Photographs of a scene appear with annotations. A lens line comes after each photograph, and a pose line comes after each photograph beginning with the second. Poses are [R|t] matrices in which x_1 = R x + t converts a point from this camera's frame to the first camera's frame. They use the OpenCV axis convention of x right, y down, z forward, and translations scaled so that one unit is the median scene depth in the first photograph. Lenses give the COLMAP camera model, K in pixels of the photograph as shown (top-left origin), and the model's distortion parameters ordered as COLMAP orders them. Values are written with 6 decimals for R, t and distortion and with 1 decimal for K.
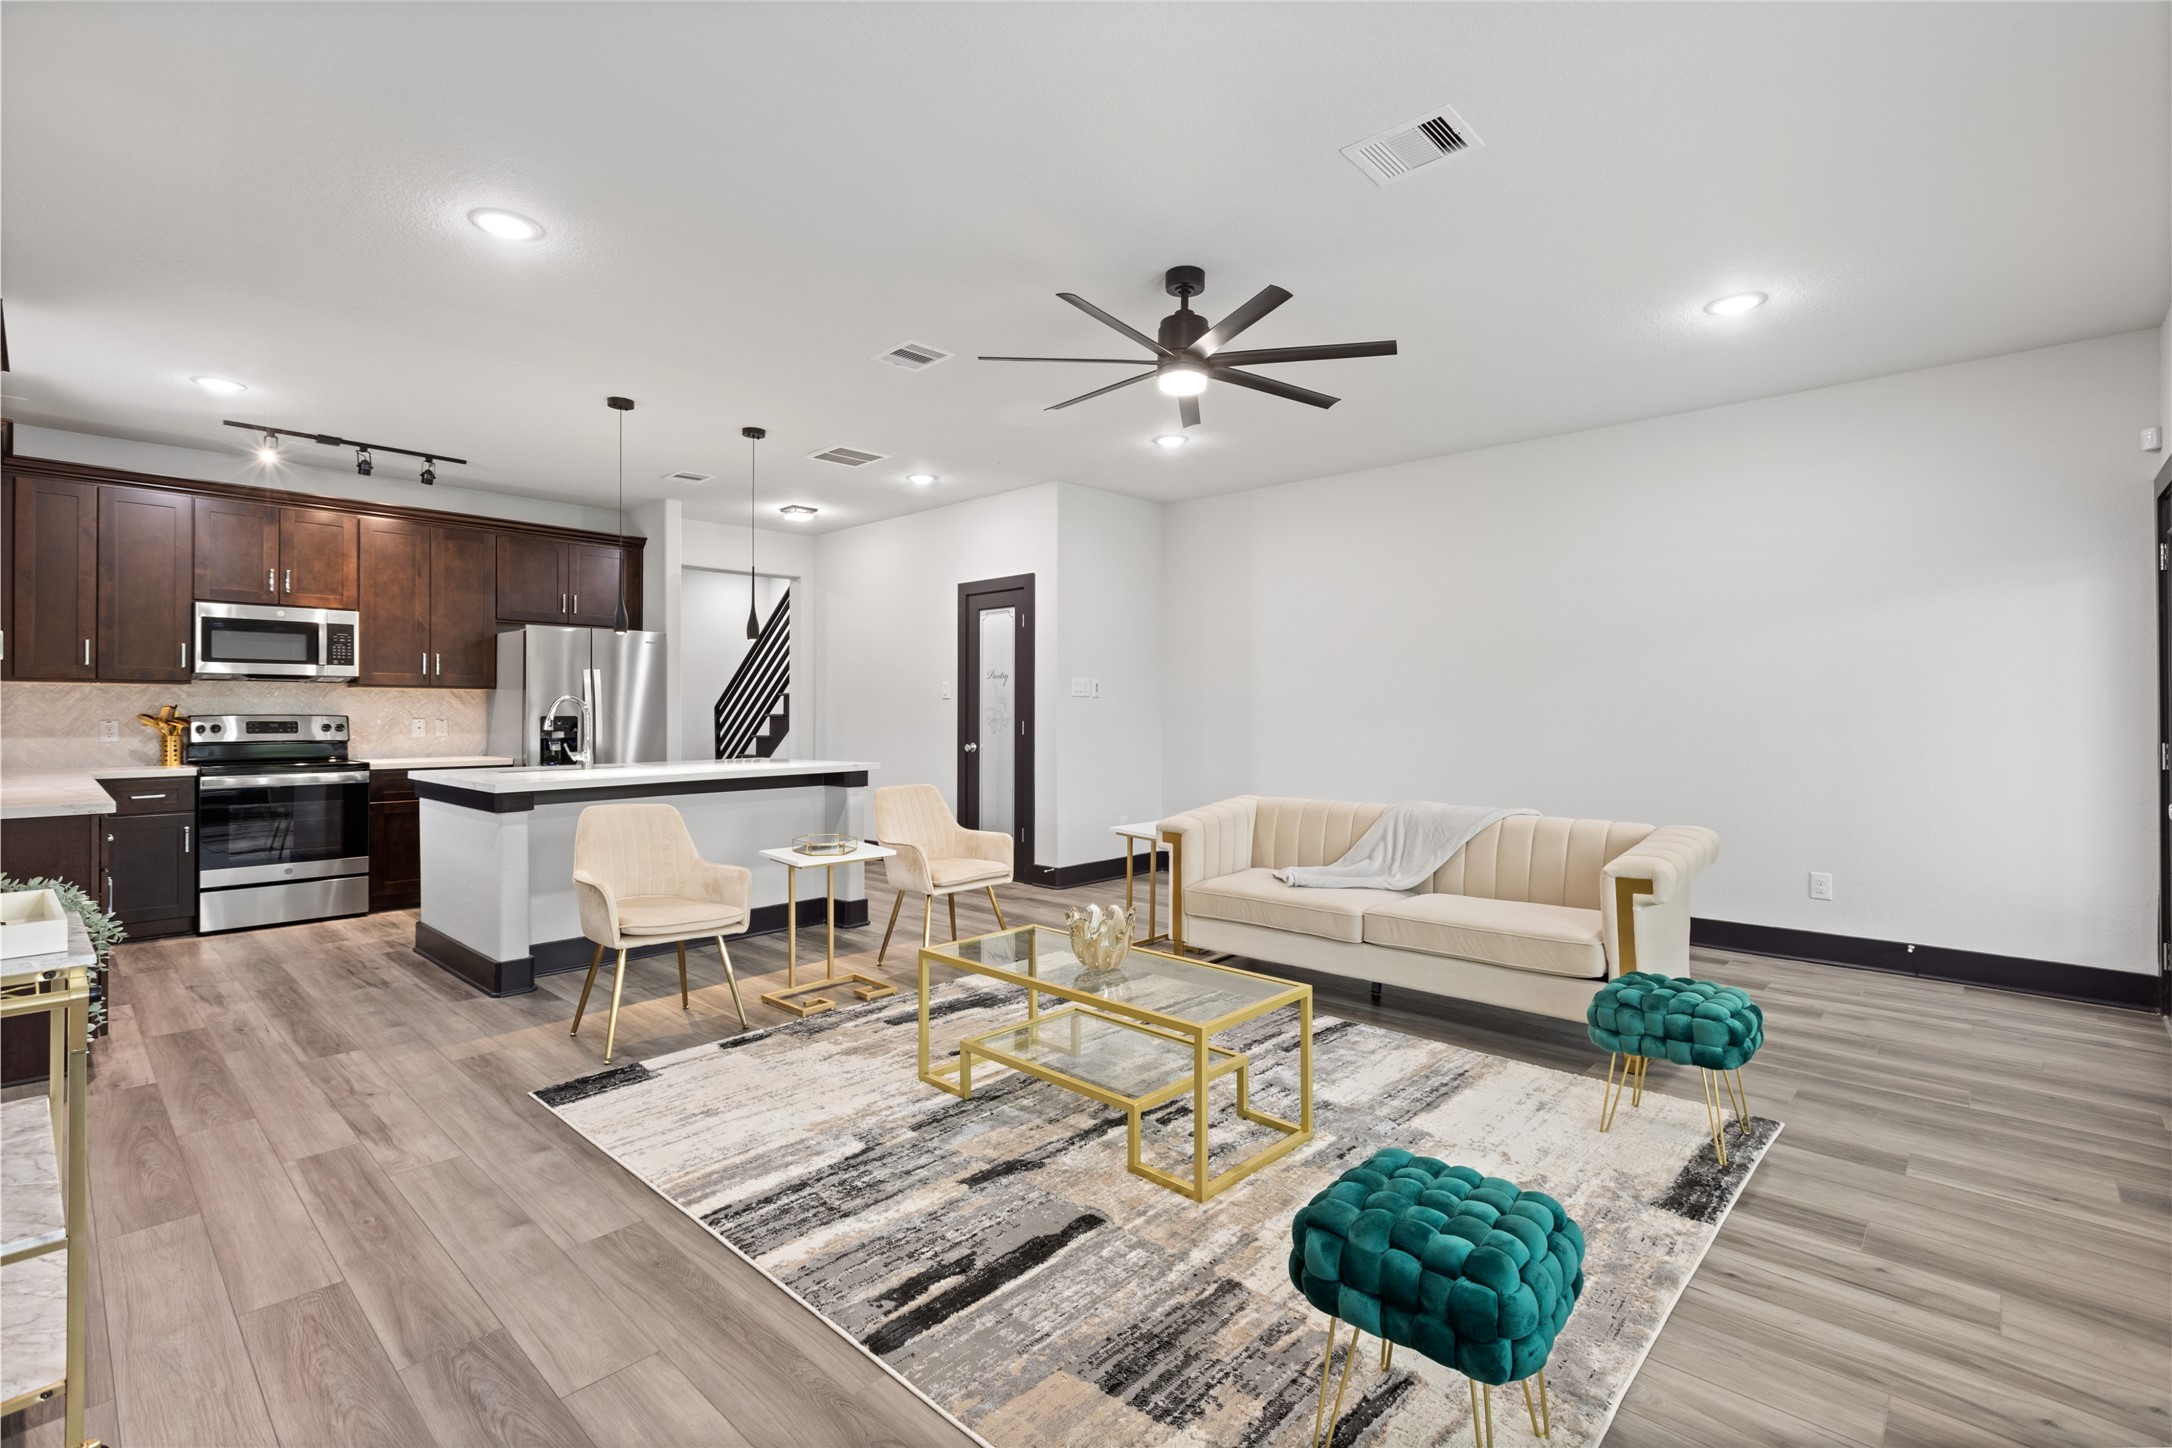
lens RADIAL K [[966.1, 0, 1084.5], [0, 966.1, 714.9], [0, 0, 1]] dist [0.000438, -0.000588]
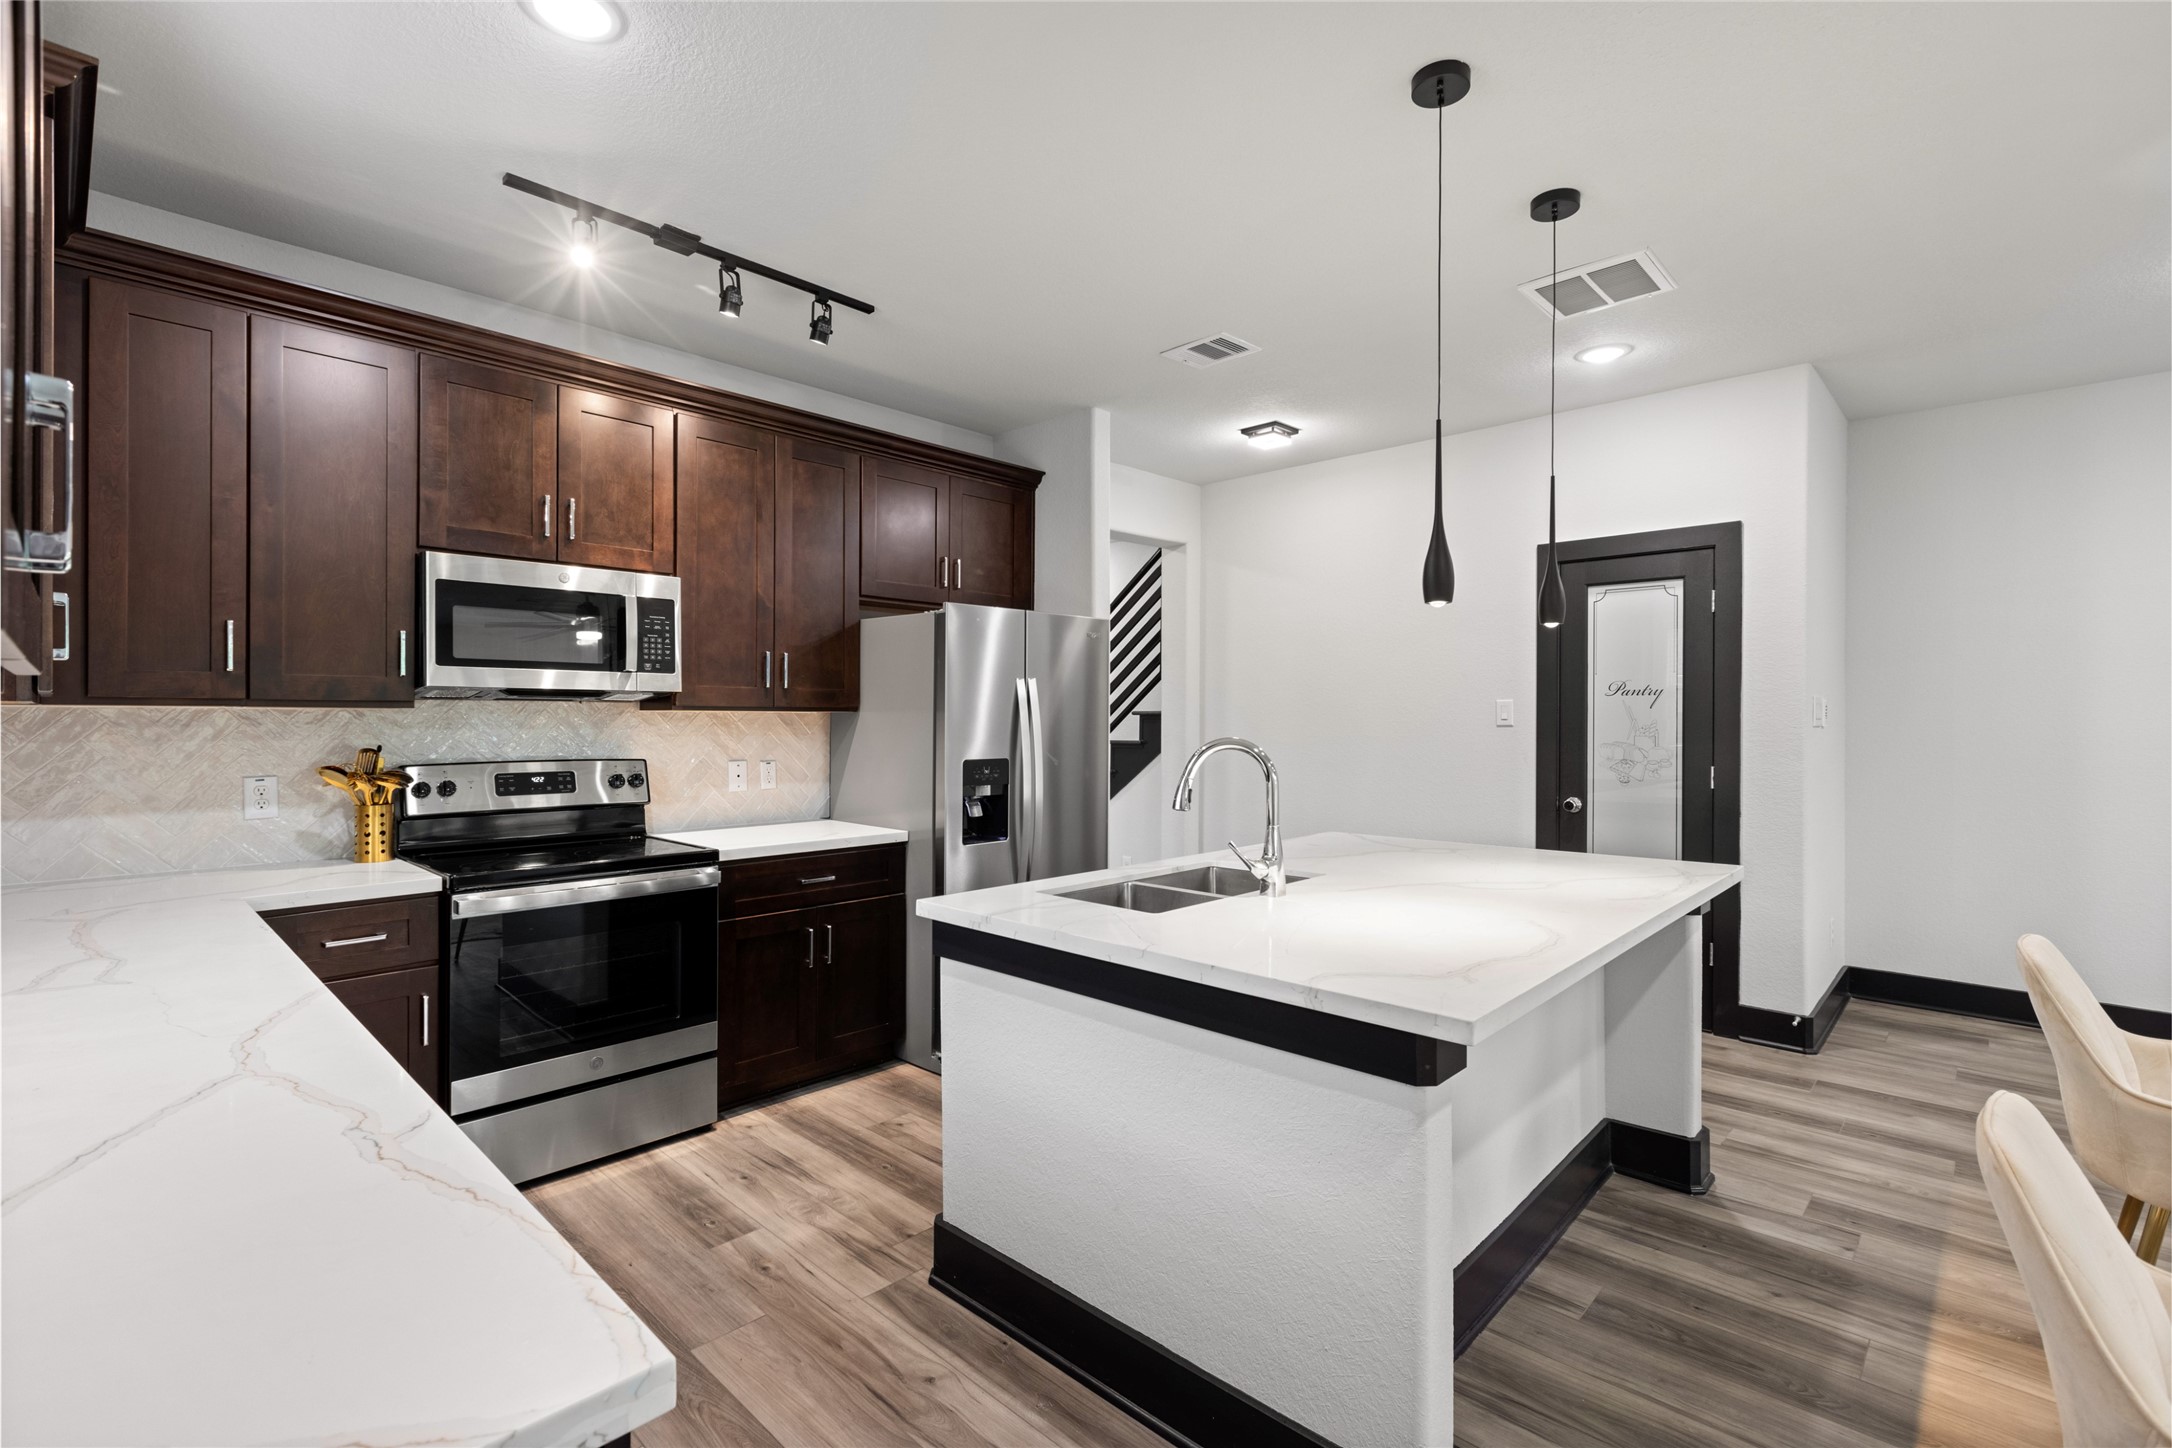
lens RADIAL K [[966.1, 0, 1091.8], [0, 966.1, 724.8], [0, 0, 1]] dist [0.000438, -0.000588]
pose [[0.999930, 0.003823, -0.011170, -0.519882], [-0.003762, 0.999978, 0.005524, -0.025402], [0.011191, -0.005482, 0.999922, 0.452074]]
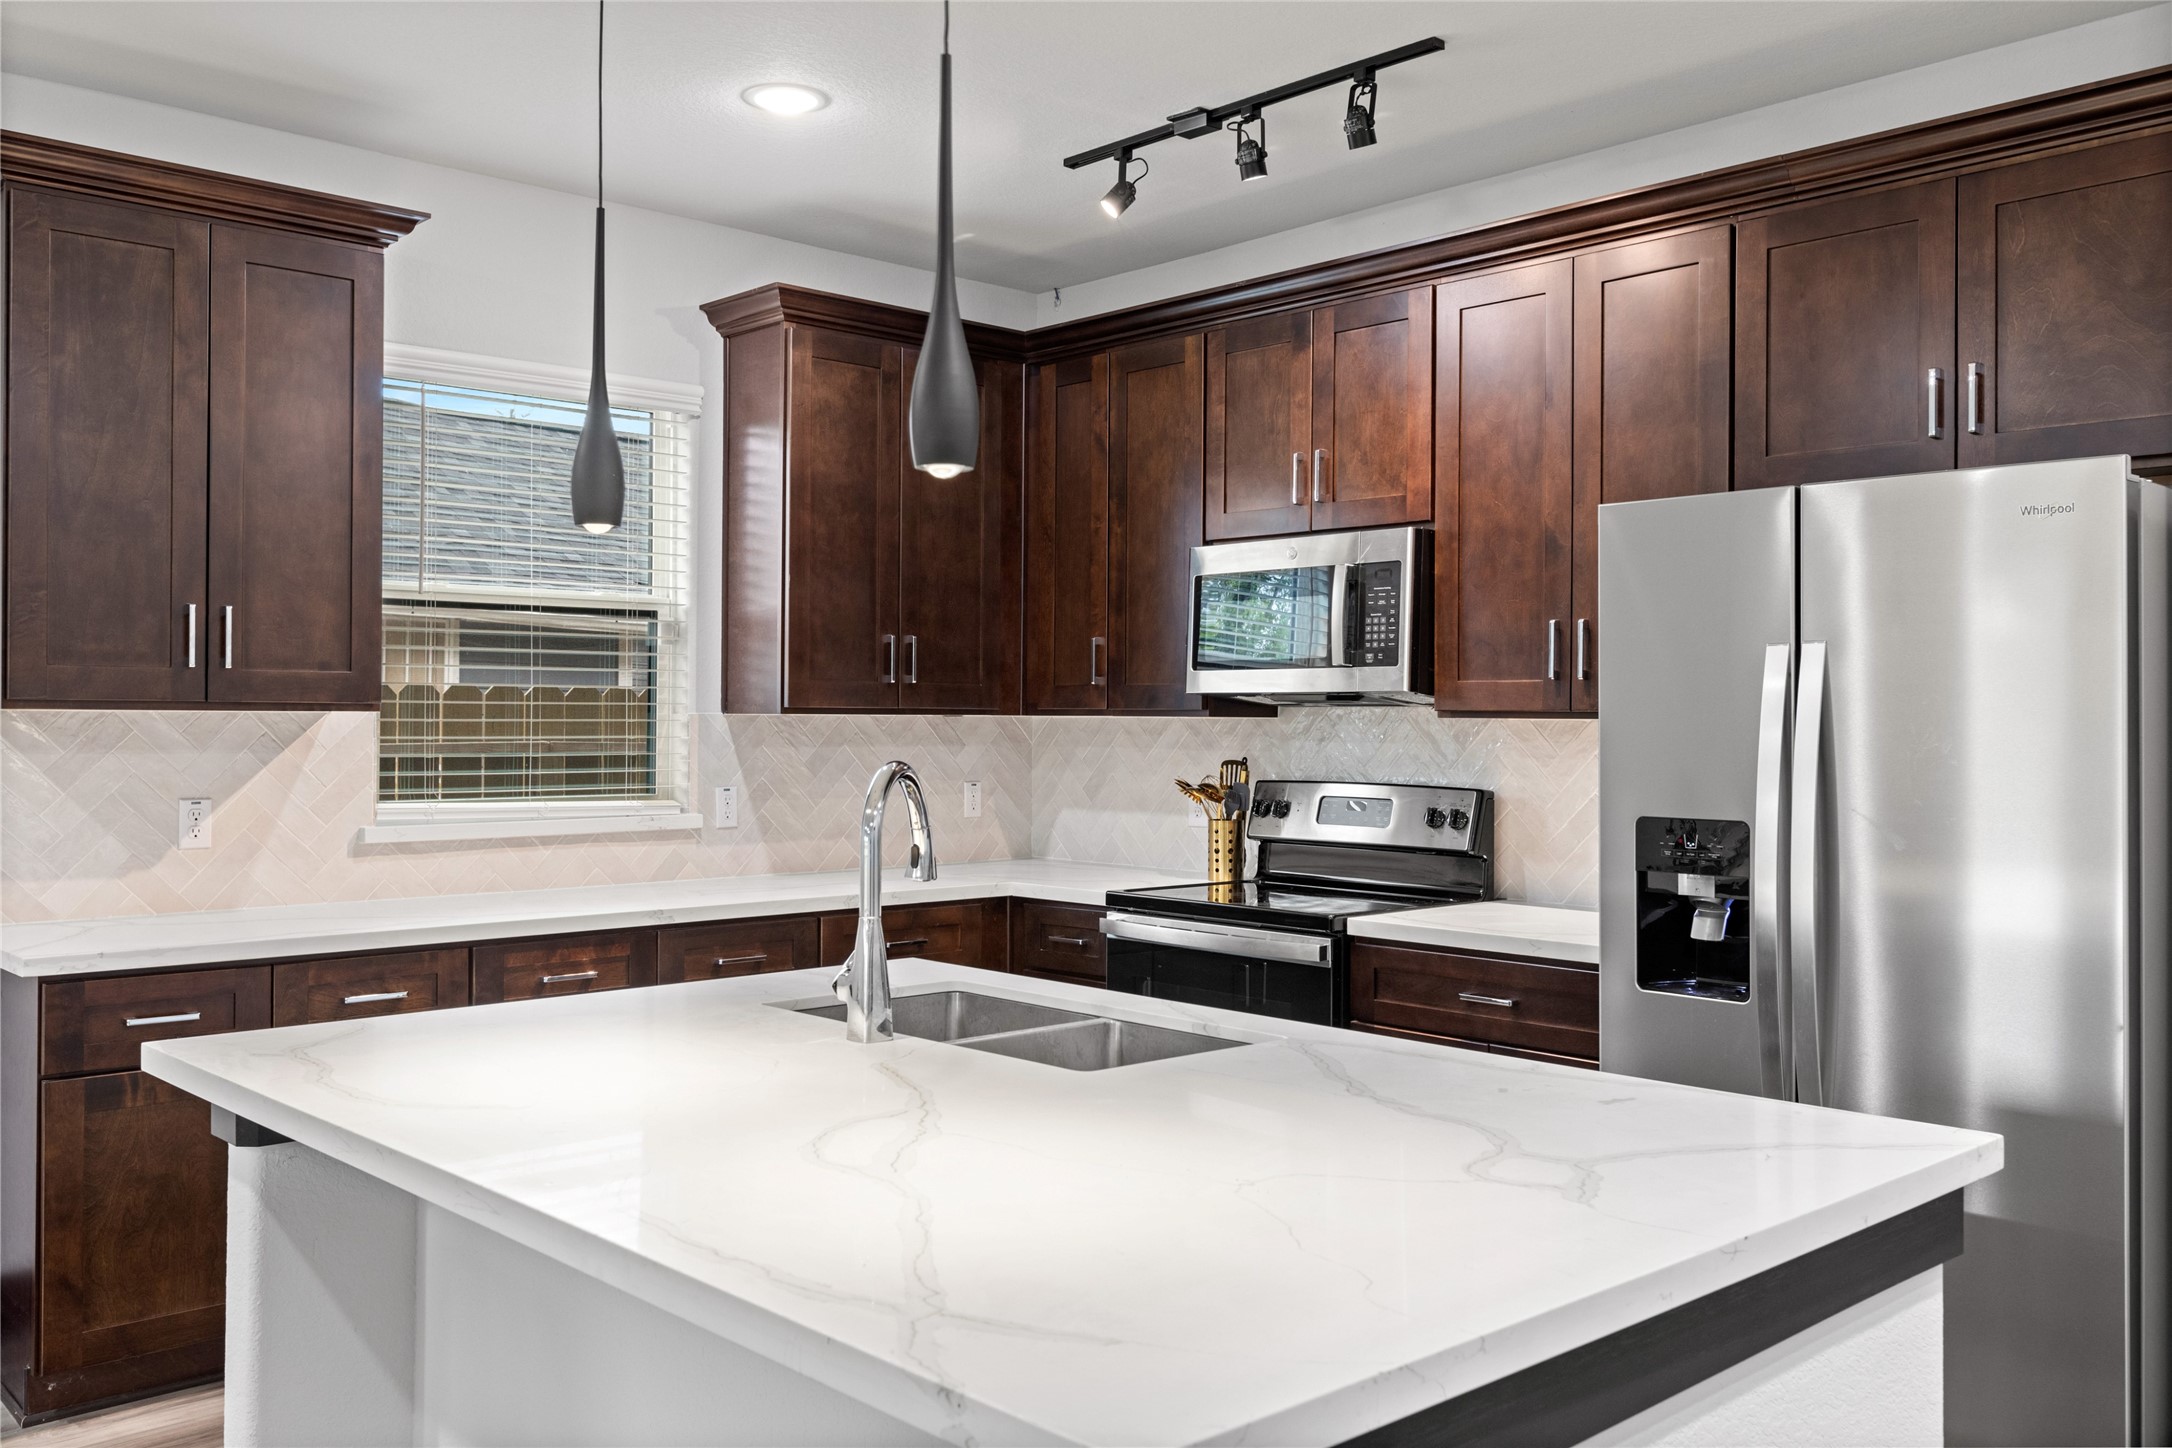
lens RADIAL K [[1784.3, 0, 1088.0], [0, 1784.3, 714.2], [0, 0, 1]] dist [-0.004259, -0.000682]
pose [[-0.057877, -0.004711, -0.998313, -0.024821], [-0.009140, 0.999949, -0.004189, -0.027257], [0.998282, 0.008882, -0.057917, 0.938784]]
